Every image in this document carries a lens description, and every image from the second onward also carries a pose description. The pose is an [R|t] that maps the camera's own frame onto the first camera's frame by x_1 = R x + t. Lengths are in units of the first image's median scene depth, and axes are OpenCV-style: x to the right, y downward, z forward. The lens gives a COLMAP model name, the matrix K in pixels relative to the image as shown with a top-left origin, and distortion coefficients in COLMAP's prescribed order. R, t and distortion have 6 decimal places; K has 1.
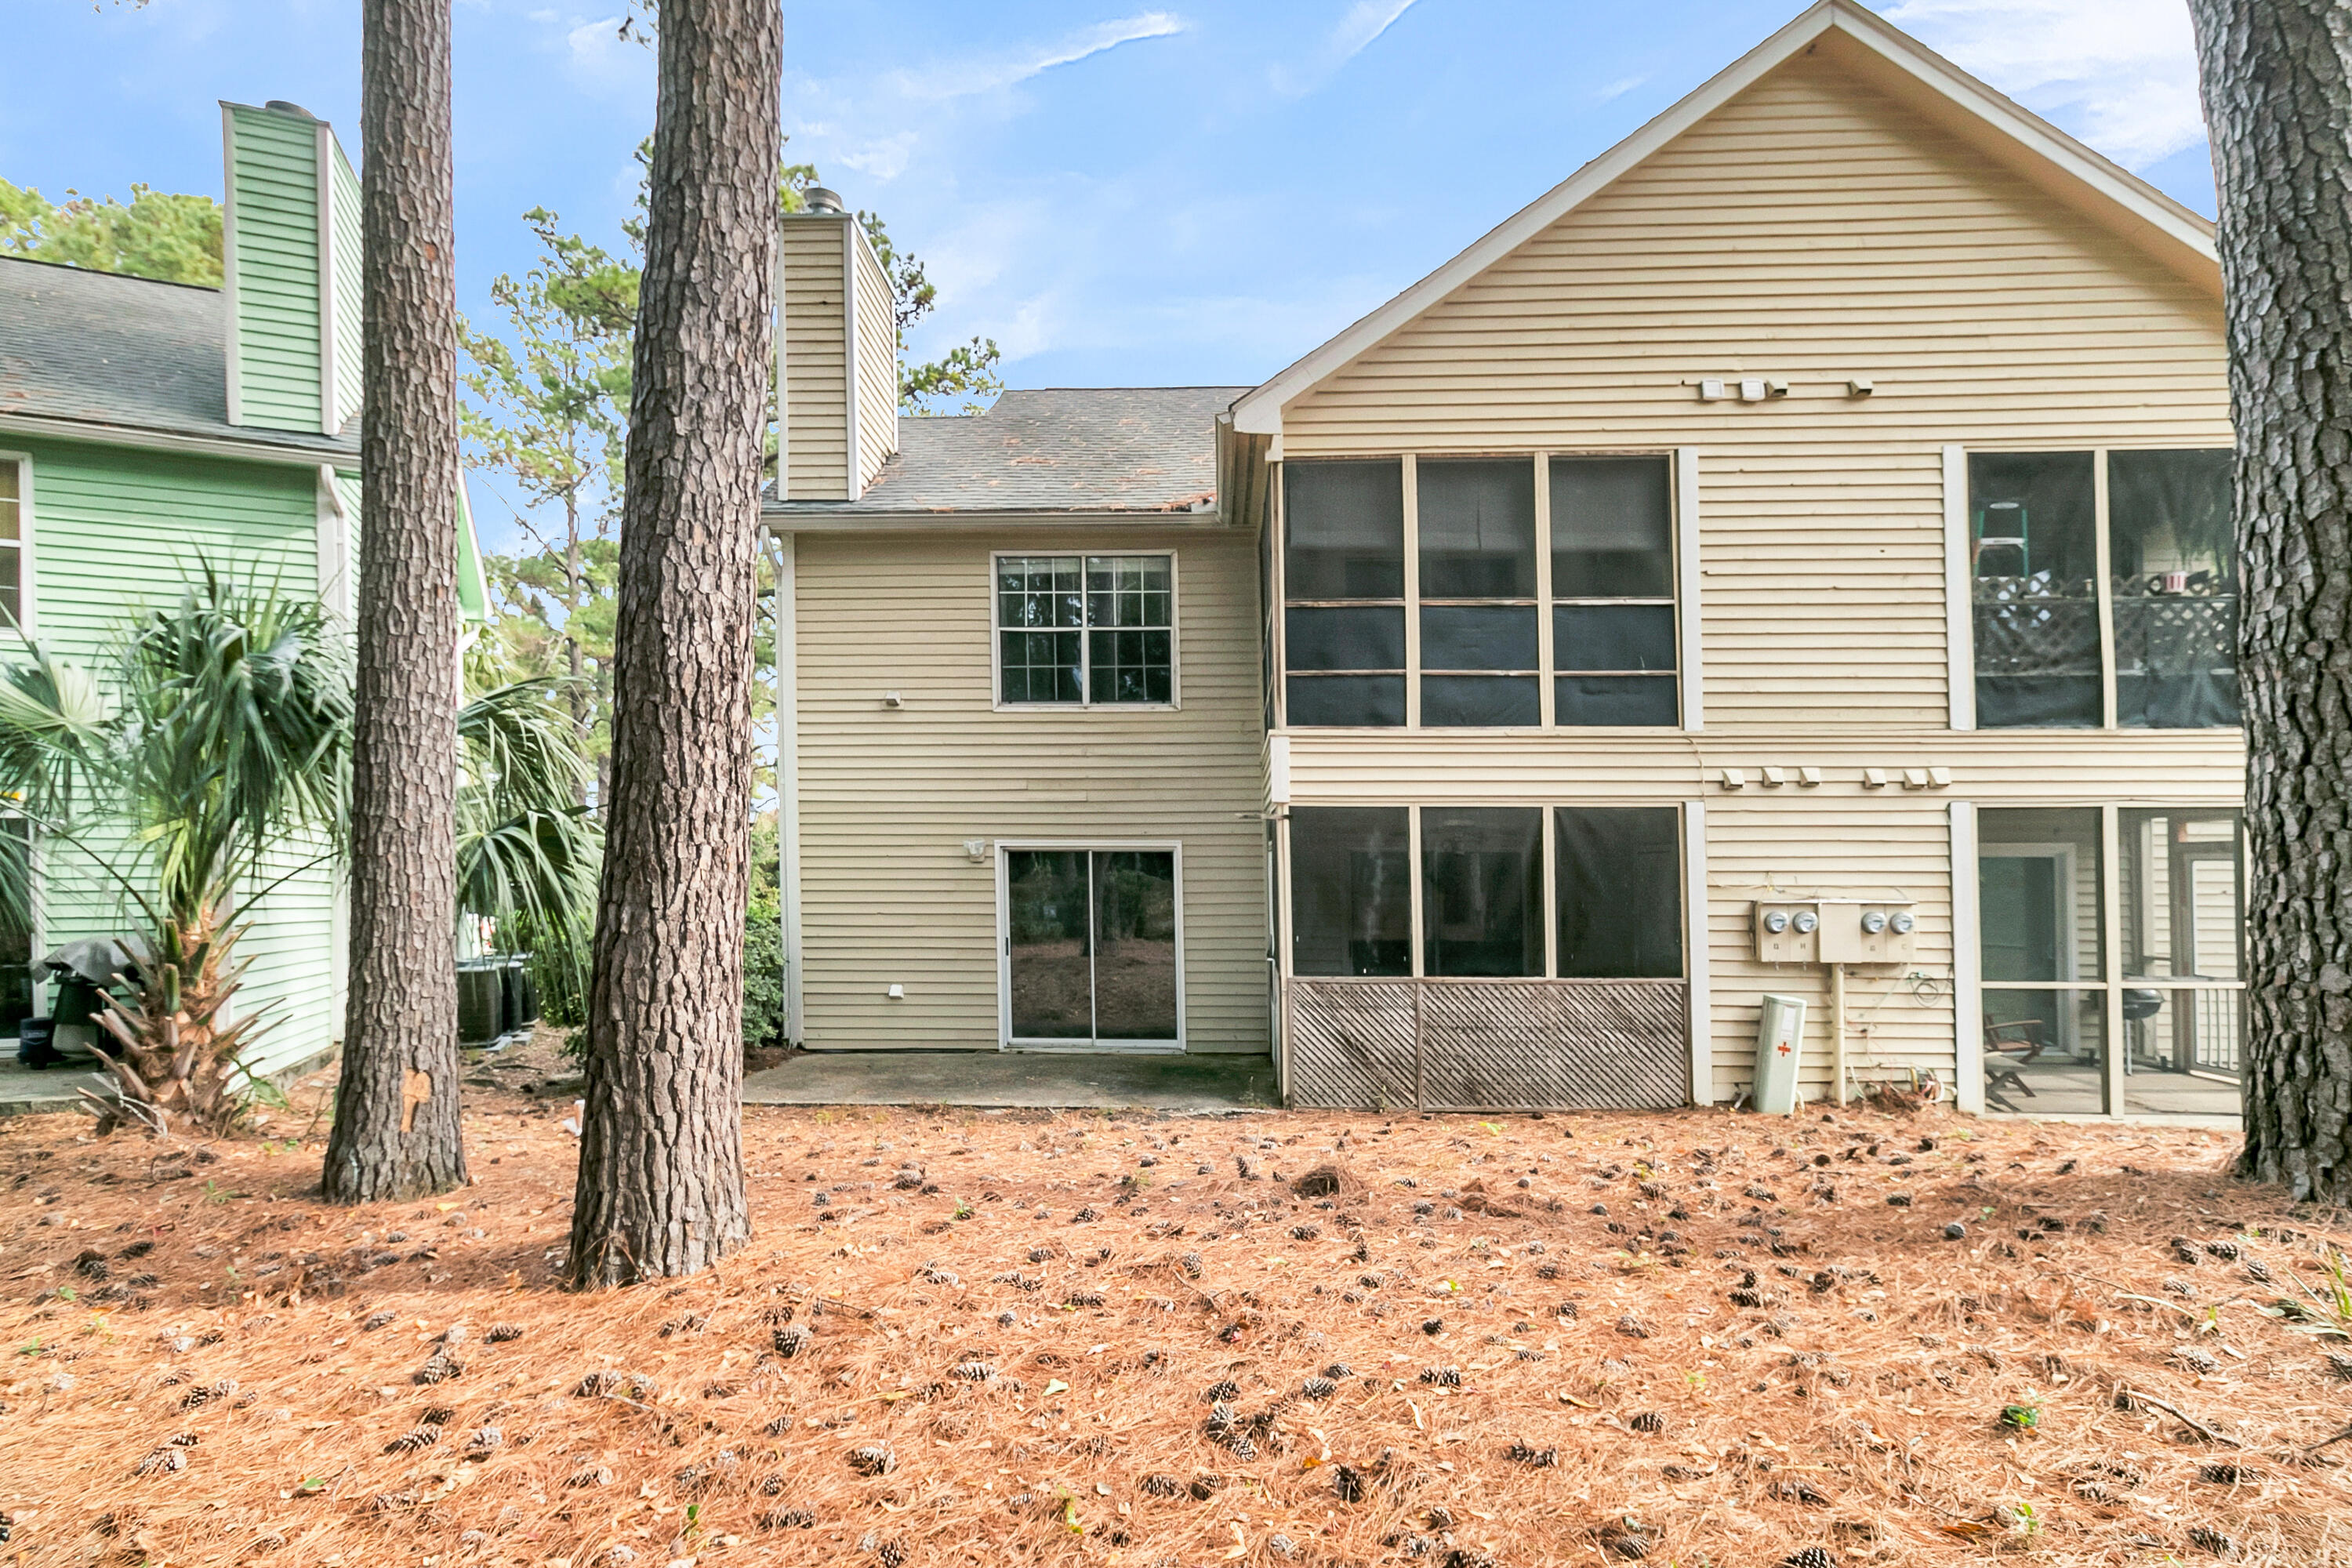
lens RADIAL K [[1130.9, 0, 1175.5], [0, 1130.9, 798.6], [0, 0, 1]] dist [0.003535, -0.000319]
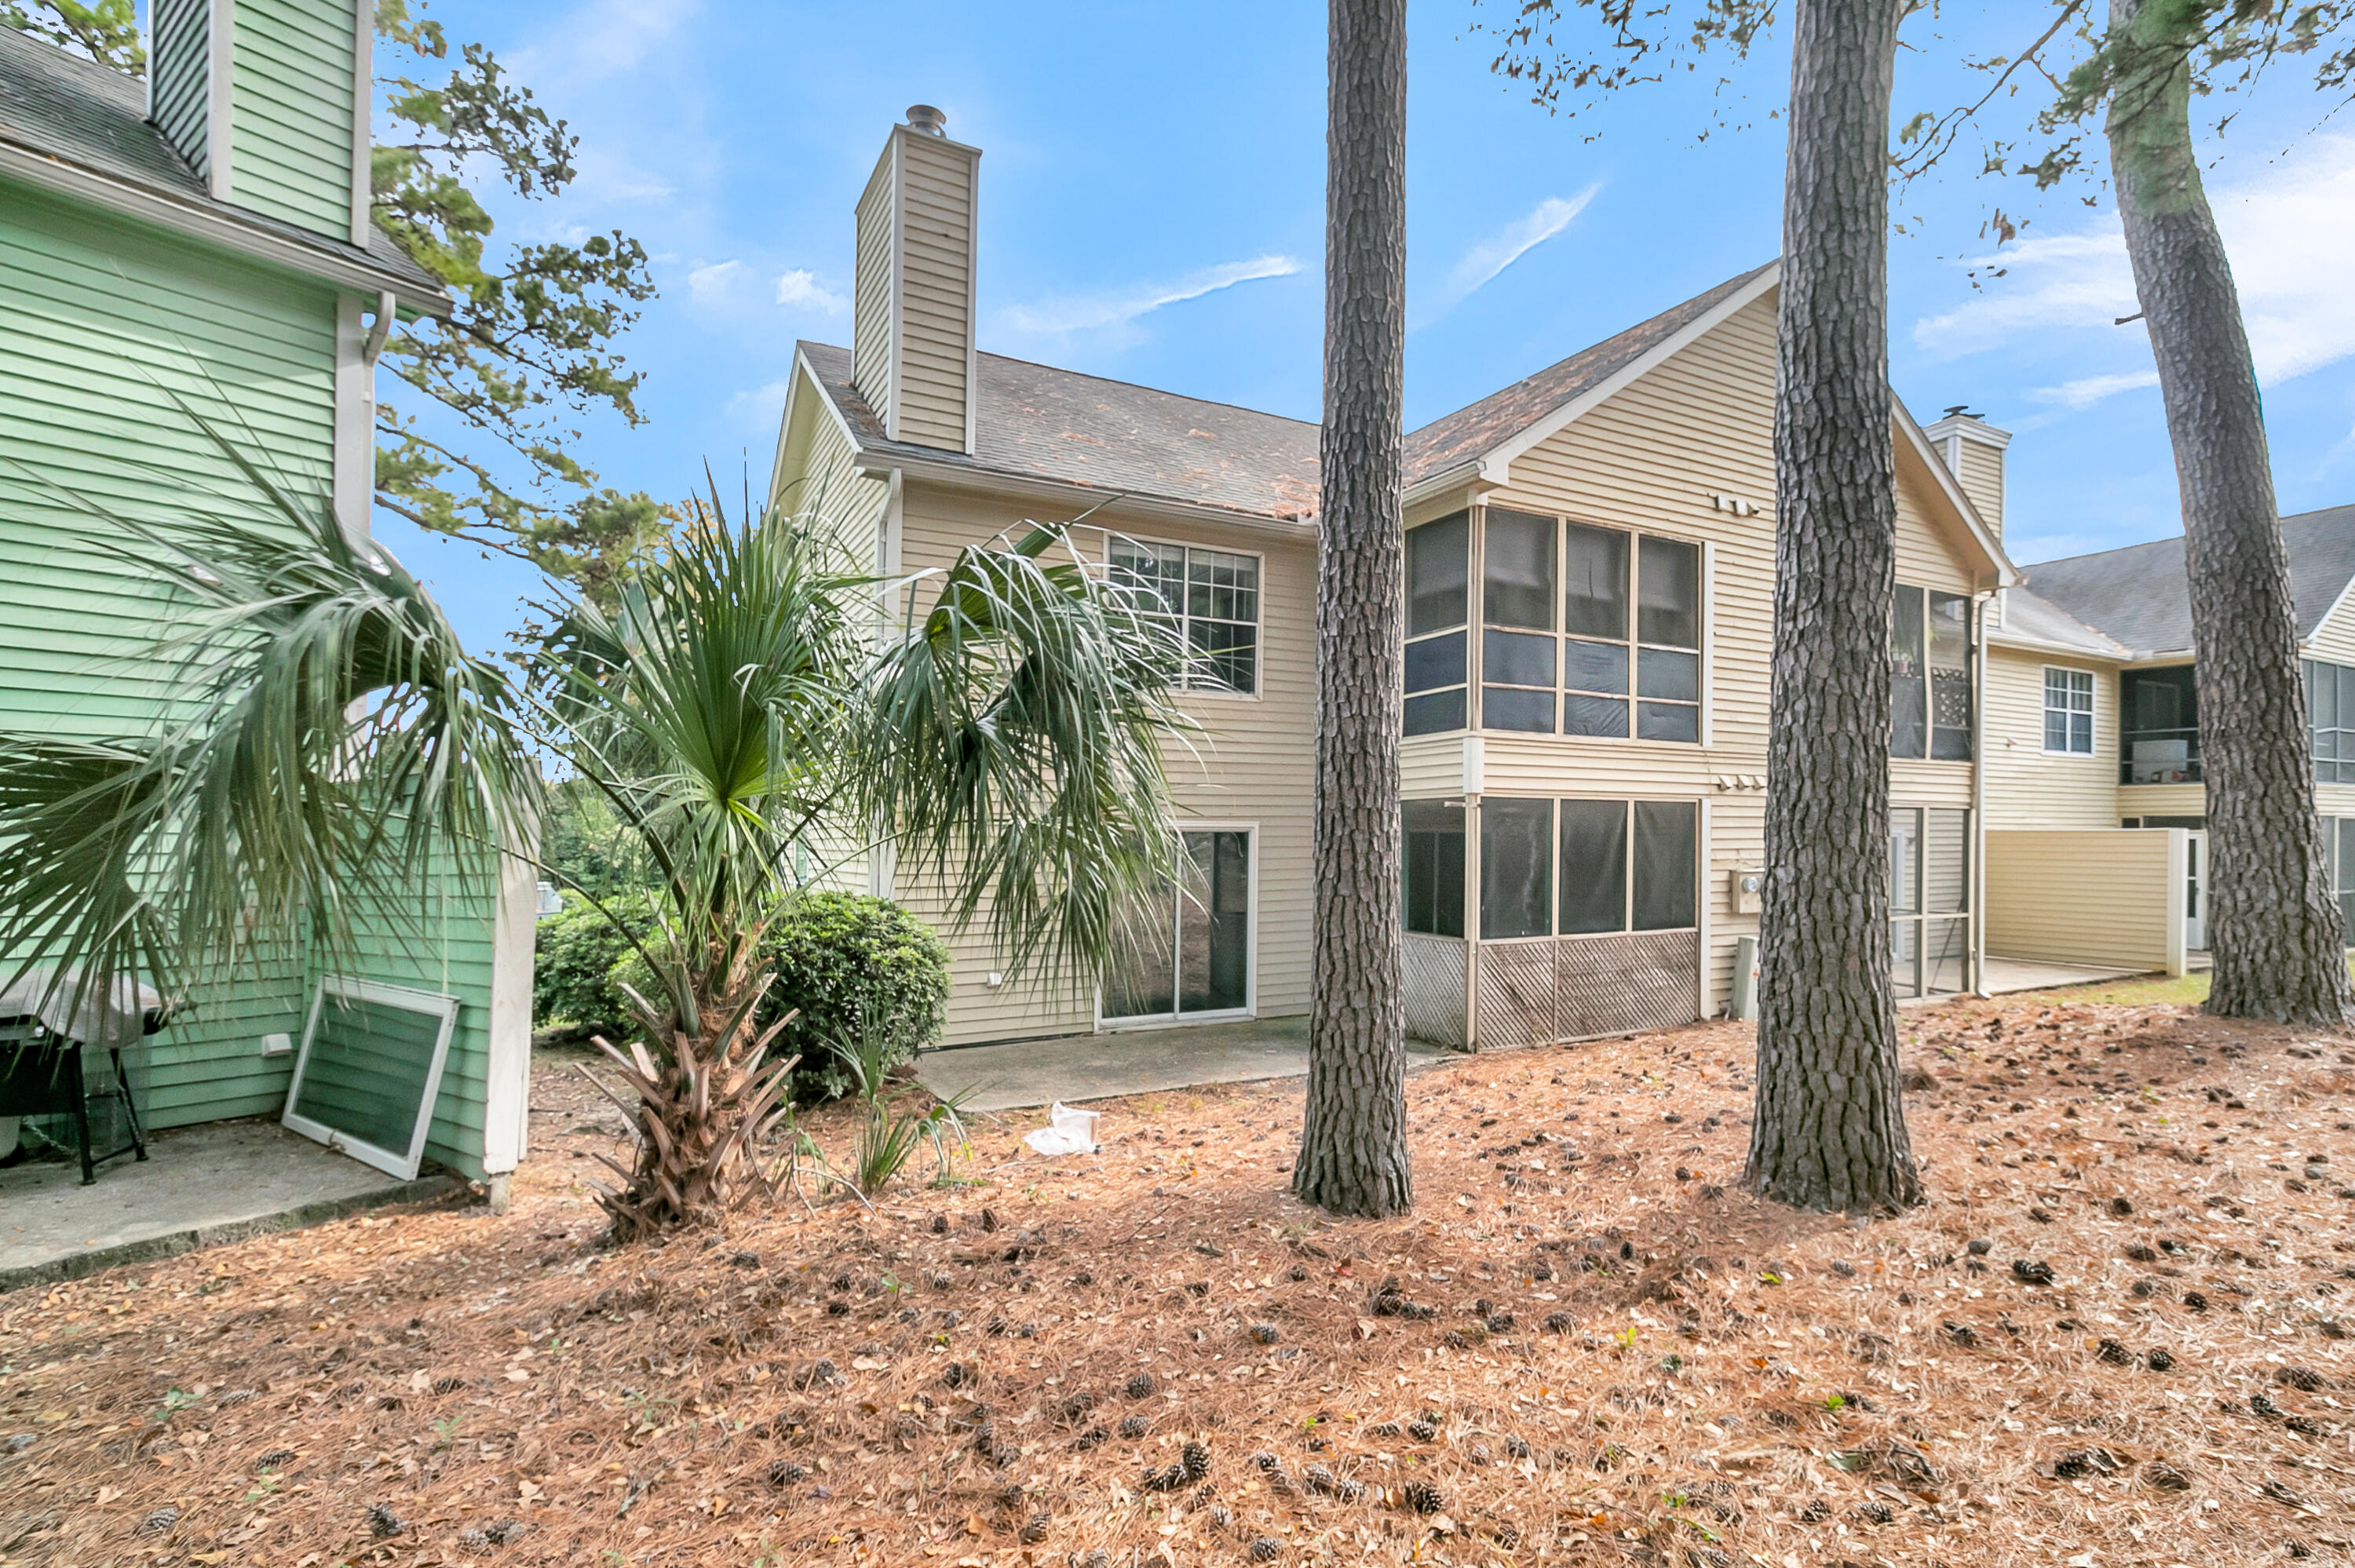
lens RADIAL K [[1109.8, 0, 1191.0], [0, 1109.8, 757.4], [0, 0, 1]] dist [0.001637, -0.000361]
pose [[0.859692, 0.034981, 0.509613, -0.762207], [-0.029962, 0.999388, -0.018057, -0.003997], [-0.509933, 0.000255, 0.860214, 0.157483]]
